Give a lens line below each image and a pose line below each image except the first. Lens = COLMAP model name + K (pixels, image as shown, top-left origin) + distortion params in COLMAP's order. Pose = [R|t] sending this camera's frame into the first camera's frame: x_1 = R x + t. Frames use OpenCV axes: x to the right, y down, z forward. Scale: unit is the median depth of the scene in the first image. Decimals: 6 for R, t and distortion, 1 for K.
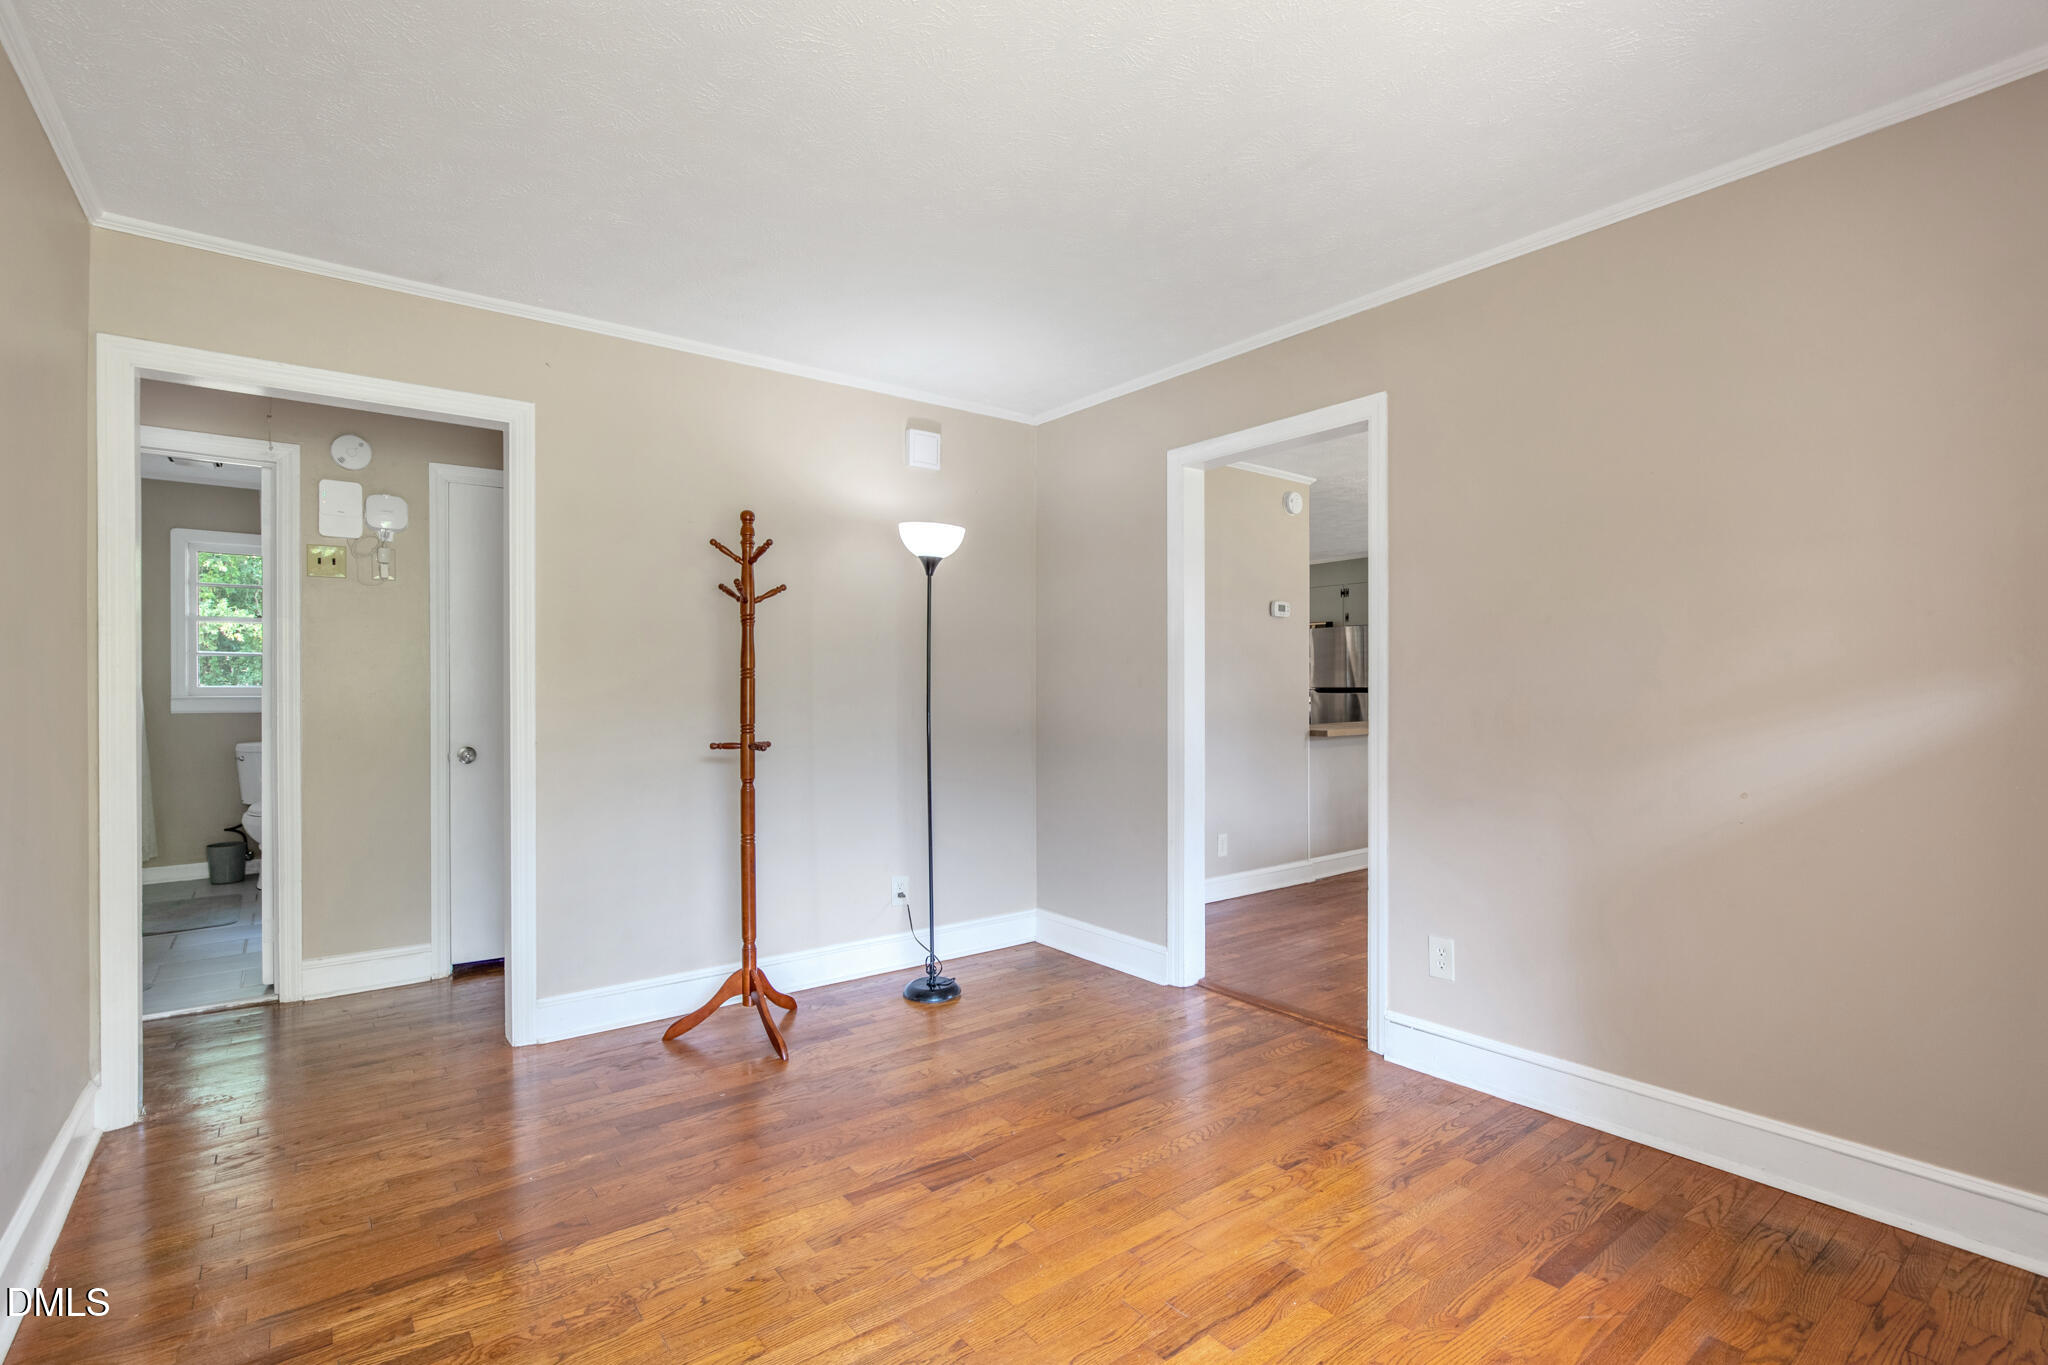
lens RADIAL K [[951.9, 0, 1026.9], [0, 951.9, 680.8], [0, 0, 1]] dist [-0.014810, 0.001514]
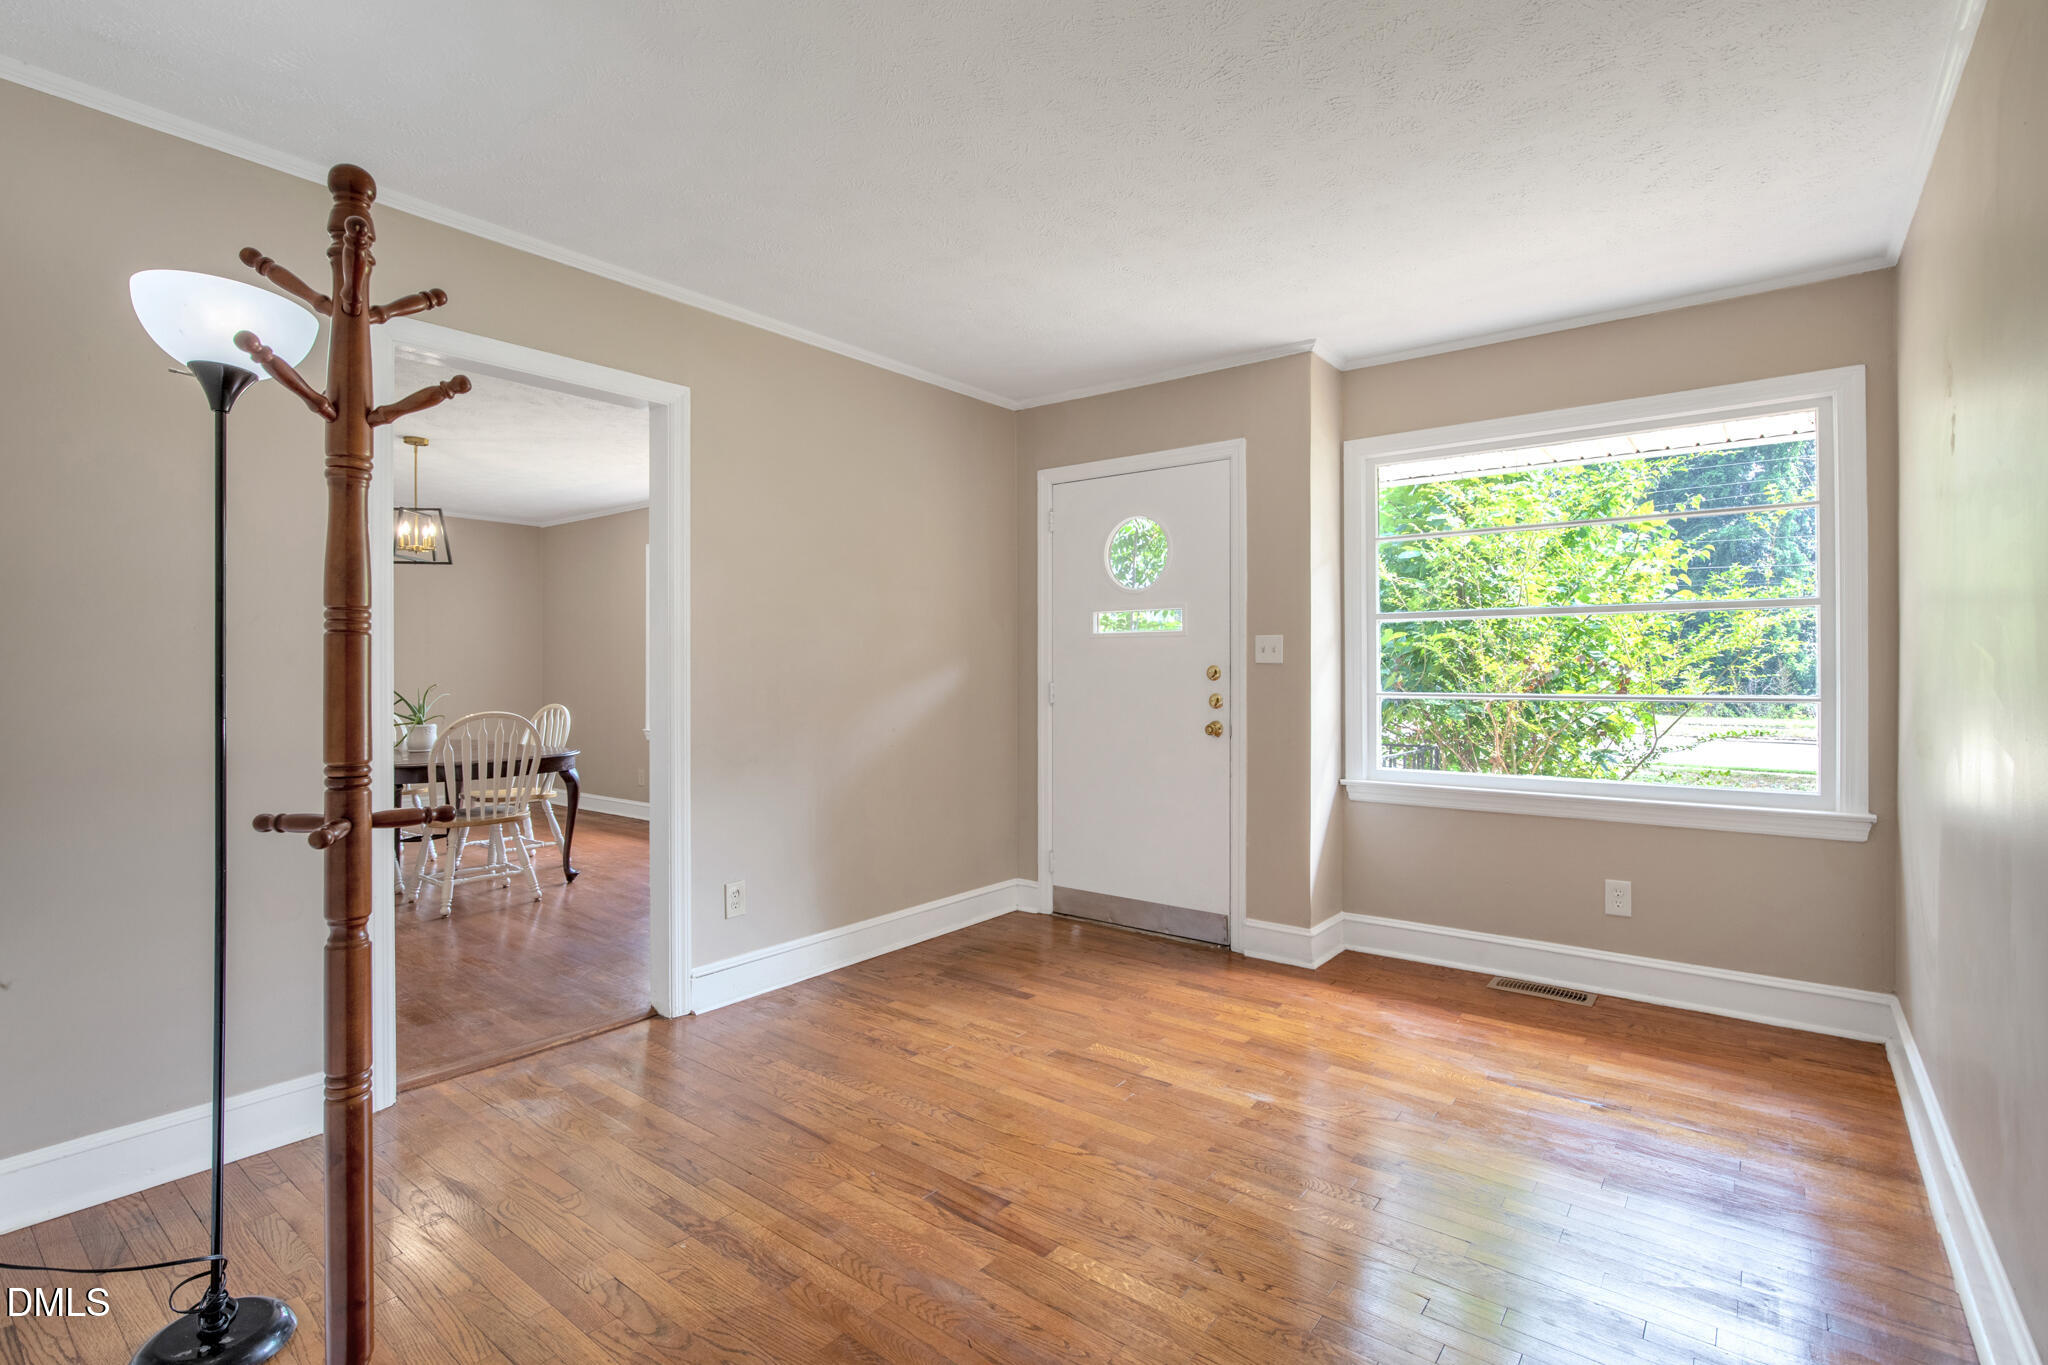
lens RADIAL K [[951.9, 0, 1026.9], [0, 951.9, 680.8], [0, 0, 1]] dist [-0.014810, 0.001514]
pose [[-0.231756, -0.012186, 0.972698, -0.868620], [-0.001958, 0.999925, 0.012061, 0.012601], [-0.972772, 0.000891, -0.231762, 1.039165]]
